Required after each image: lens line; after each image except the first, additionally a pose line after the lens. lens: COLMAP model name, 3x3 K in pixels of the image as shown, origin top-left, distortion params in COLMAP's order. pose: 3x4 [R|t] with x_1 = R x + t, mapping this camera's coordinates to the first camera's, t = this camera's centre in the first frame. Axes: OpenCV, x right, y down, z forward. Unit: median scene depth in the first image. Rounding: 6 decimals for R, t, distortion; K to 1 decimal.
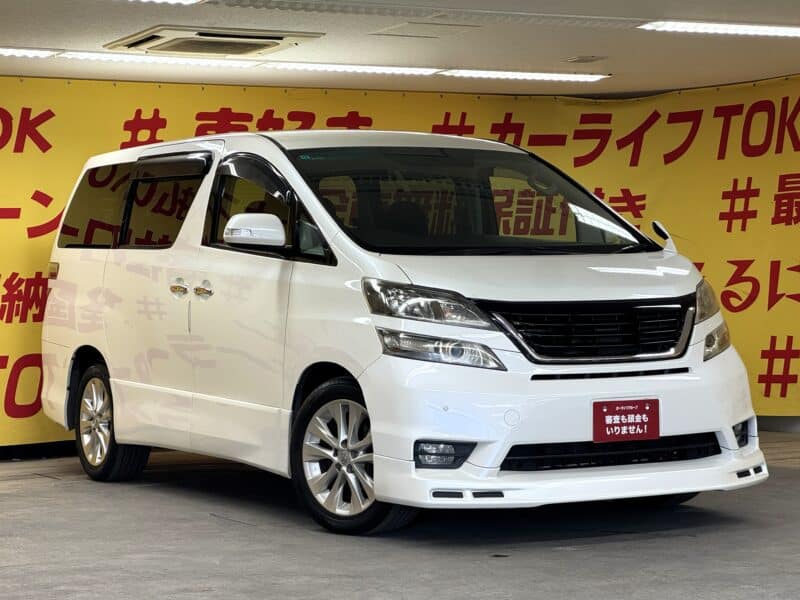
lens RADIAL K [[1831.2, 0, 397.2], [0, 1831.2, 281.4], [0, 0, 1]] dist [0.115090, 0.000000]
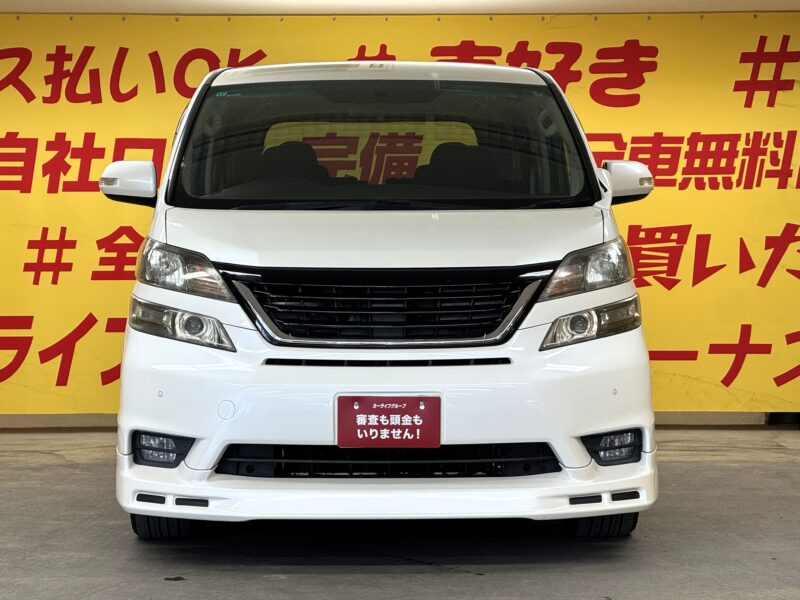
lens RADIAL K [[1958.7, 0, 403.1], [0, 1958.7, 287.9], [0, 0, 1]] dist [0.114820, 0.000000]
pose [[0.887093, 0.025351, -0.460894, 0.511134], [-0.013654, 0.999495, 0.028697, -0.005788], [0.461388, -0.019164, 0.886991, 0.254735]]
